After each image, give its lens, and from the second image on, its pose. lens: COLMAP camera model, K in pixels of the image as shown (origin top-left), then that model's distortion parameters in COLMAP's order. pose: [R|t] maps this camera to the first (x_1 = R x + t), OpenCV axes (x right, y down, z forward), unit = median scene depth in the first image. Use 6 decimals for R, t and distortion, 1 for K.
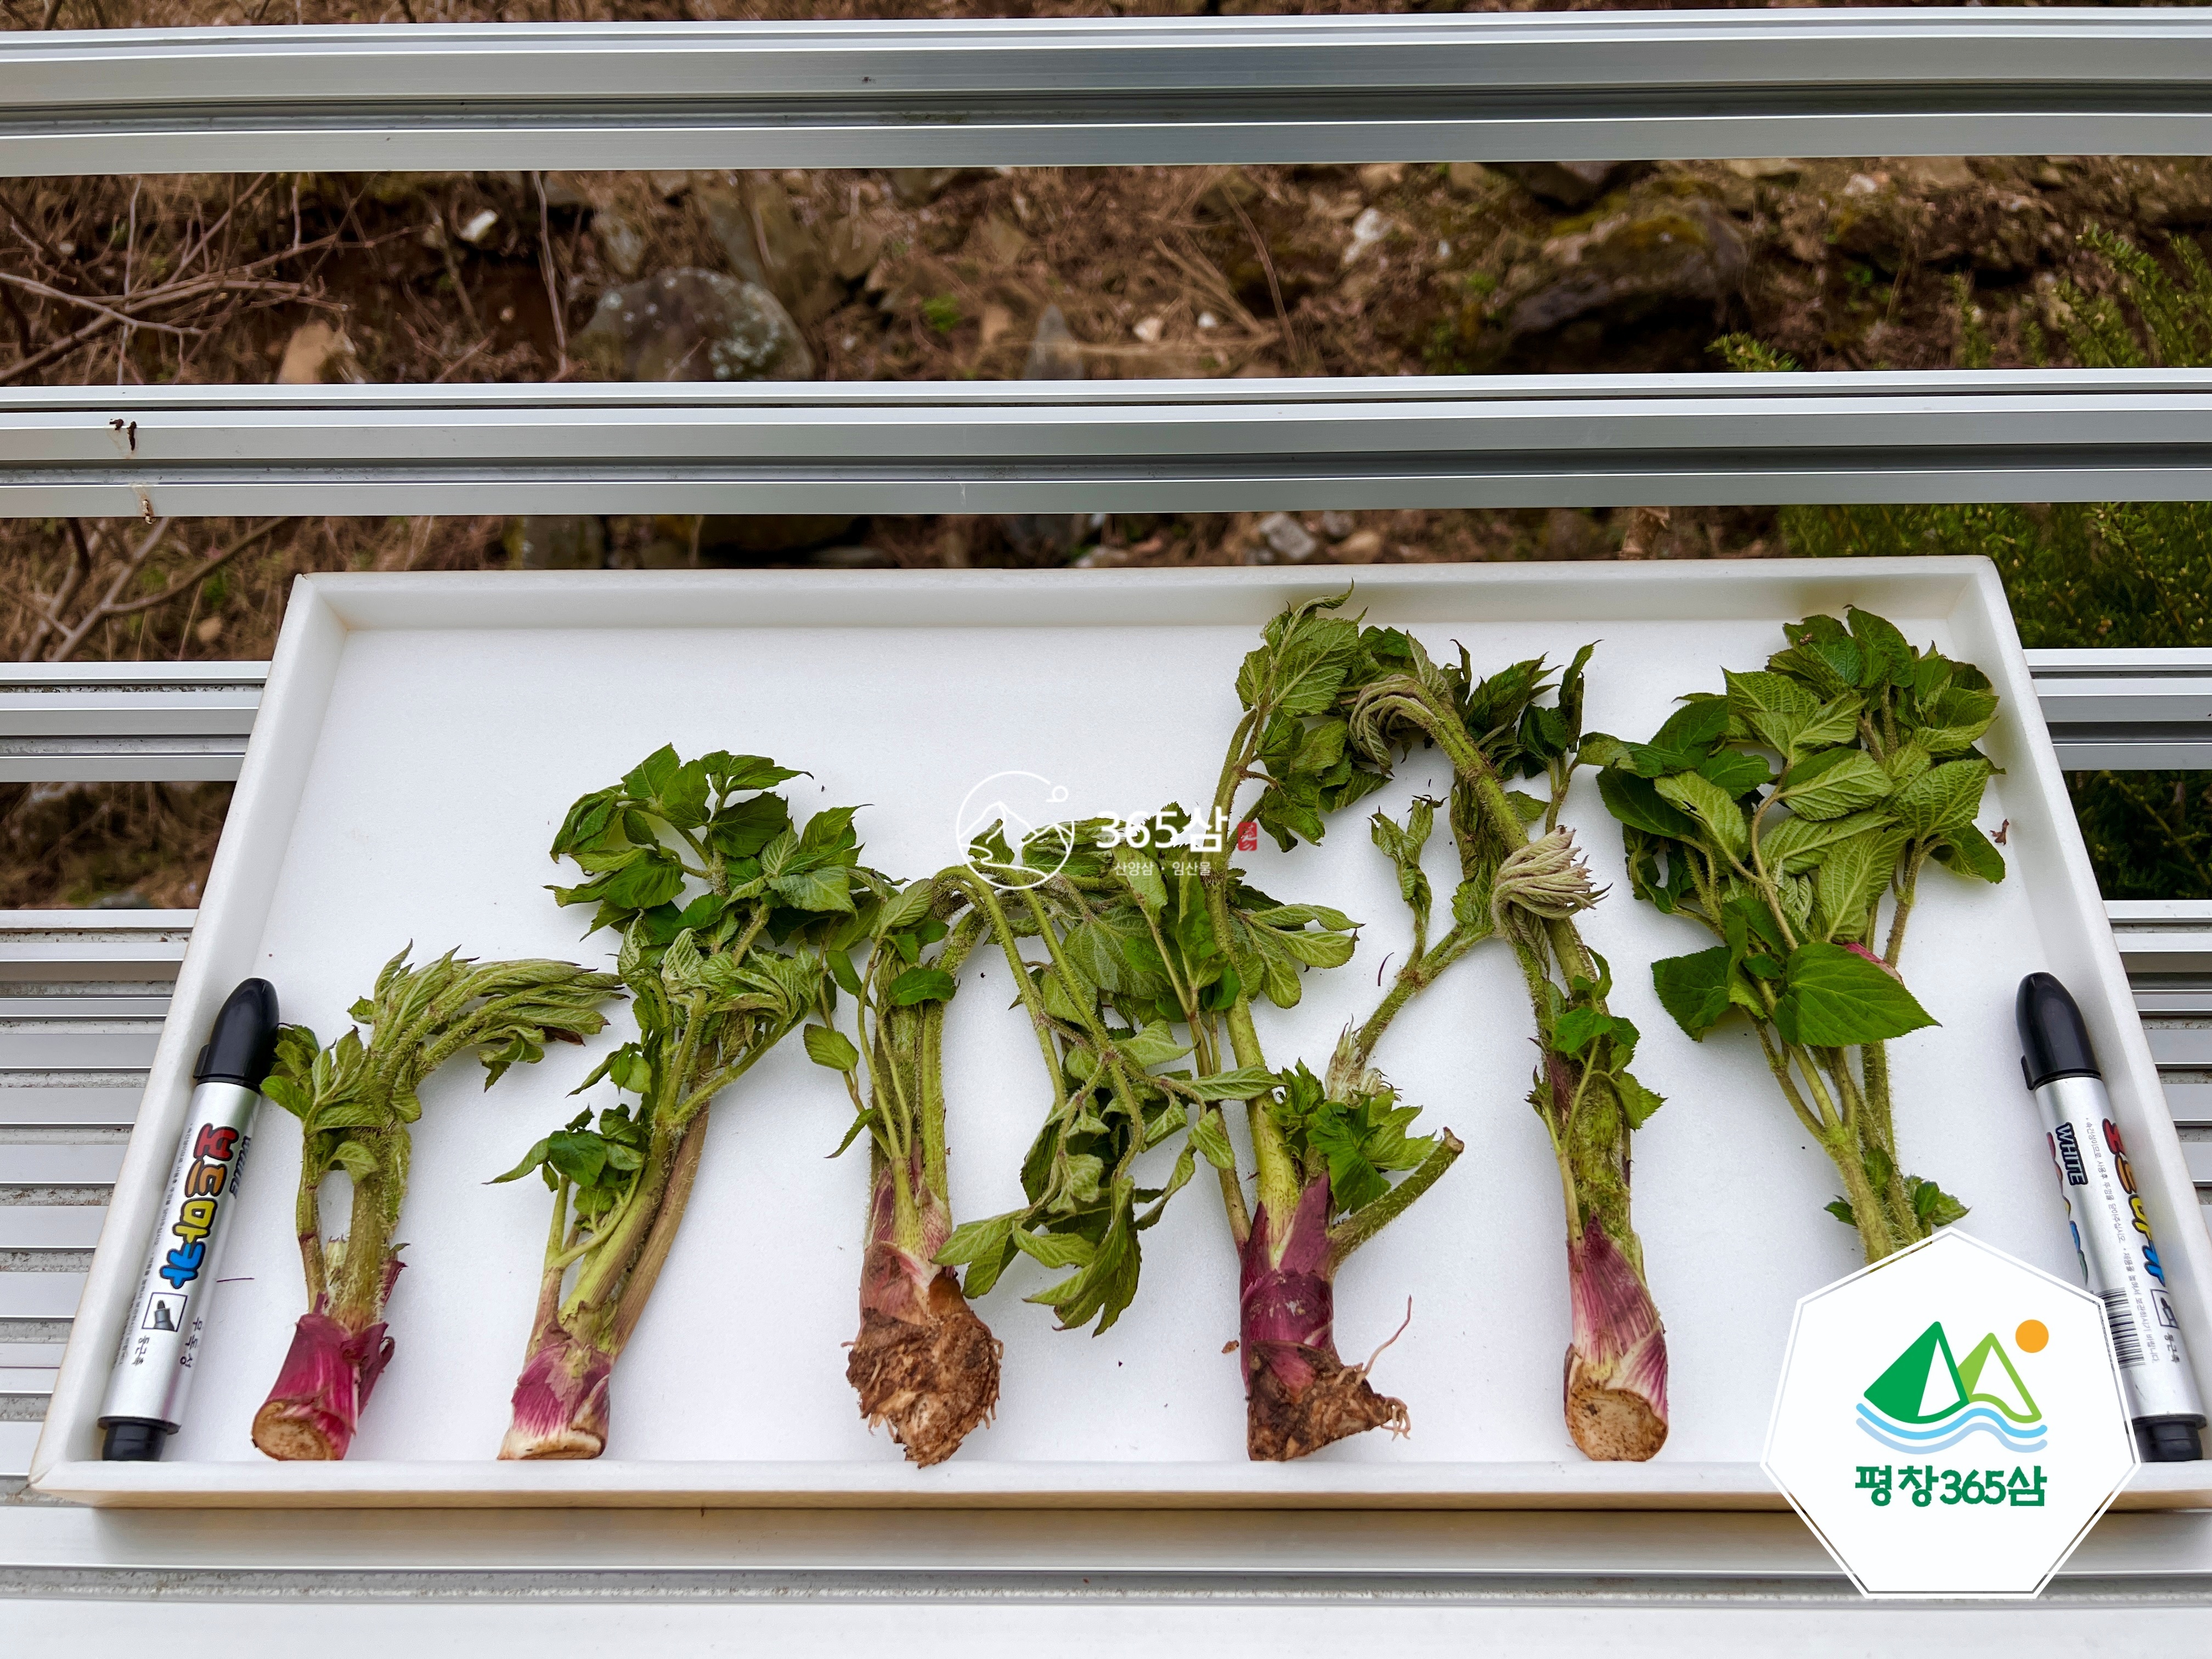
lens RADIAL K [[1670.1, 0, 1106.0], [0, 1670.1, 829.5], [0, 0, 1]] dist [0.047366, -0.056902]
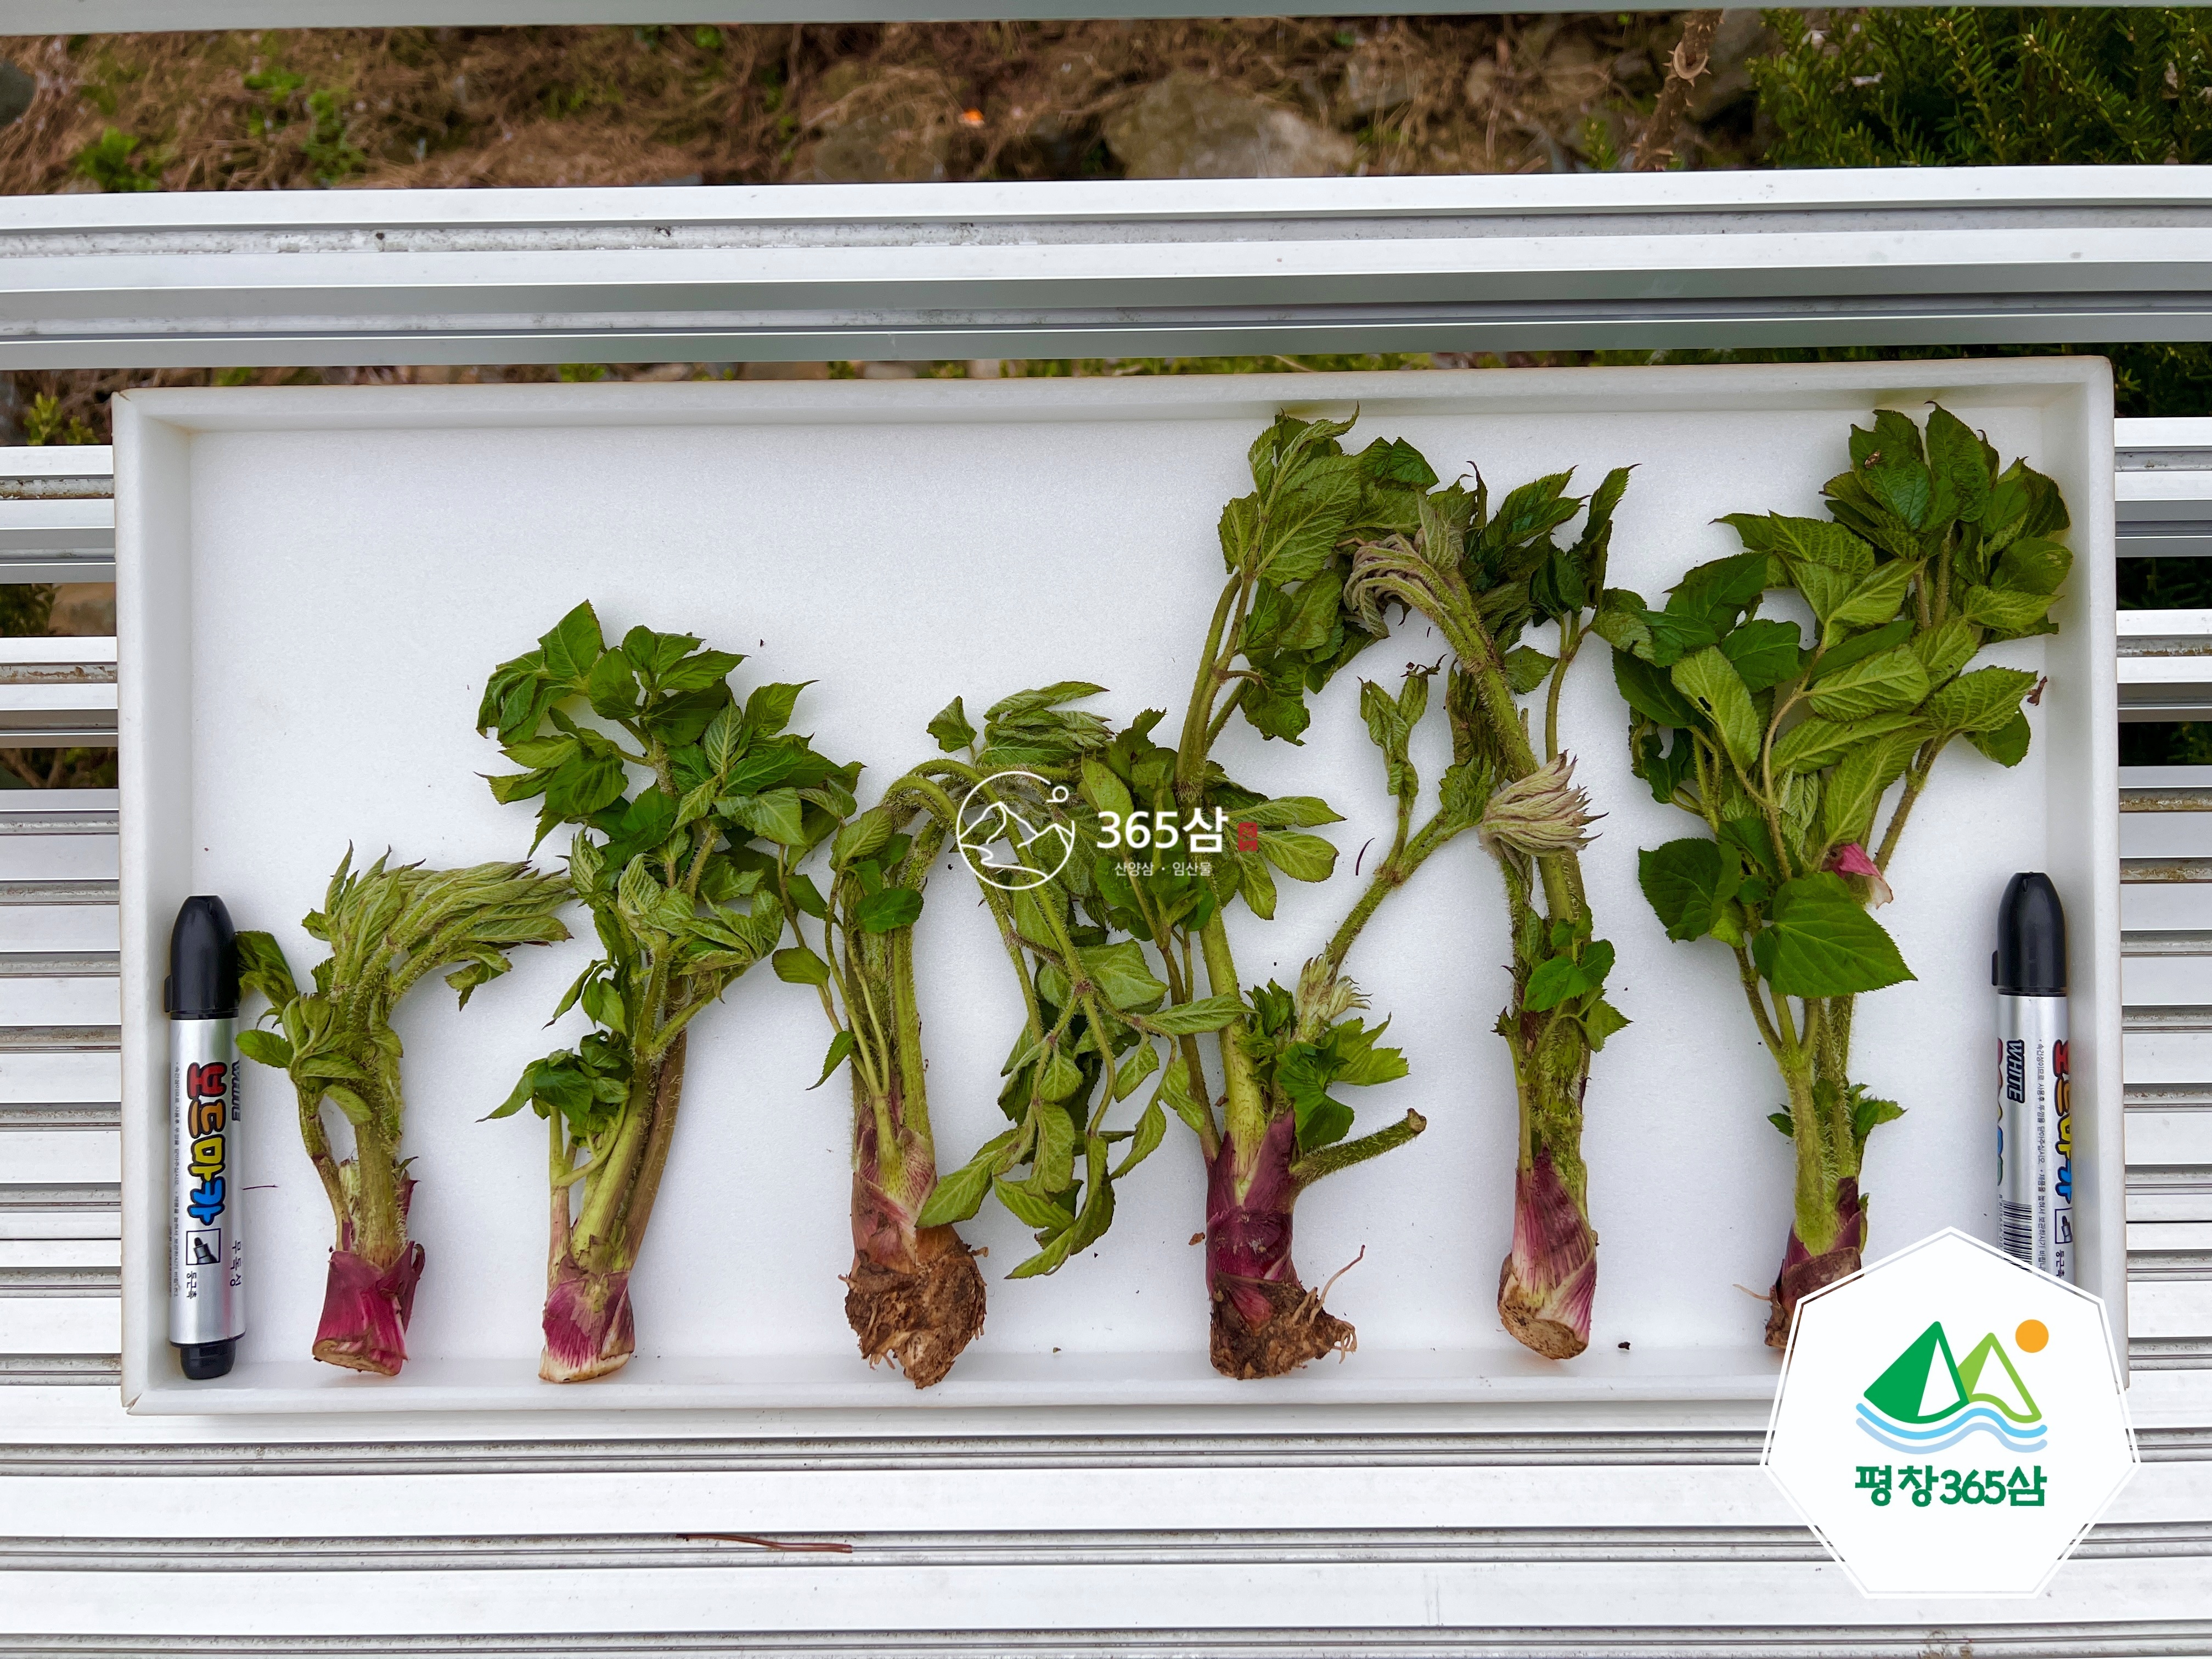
lens RADIAL K [[1670.2, 0, 1106.0], [0, 1670.2, 829.5], [0, 0, 1]] dist [0.047366, -0.056902]
pose [[0.999867, -0.015316, 0.005596, 0.012595], [0.010710, 0.875592, 0.482933, -0.430026], [-0.012296, -0.482809, 0.875640, 0.172275]]
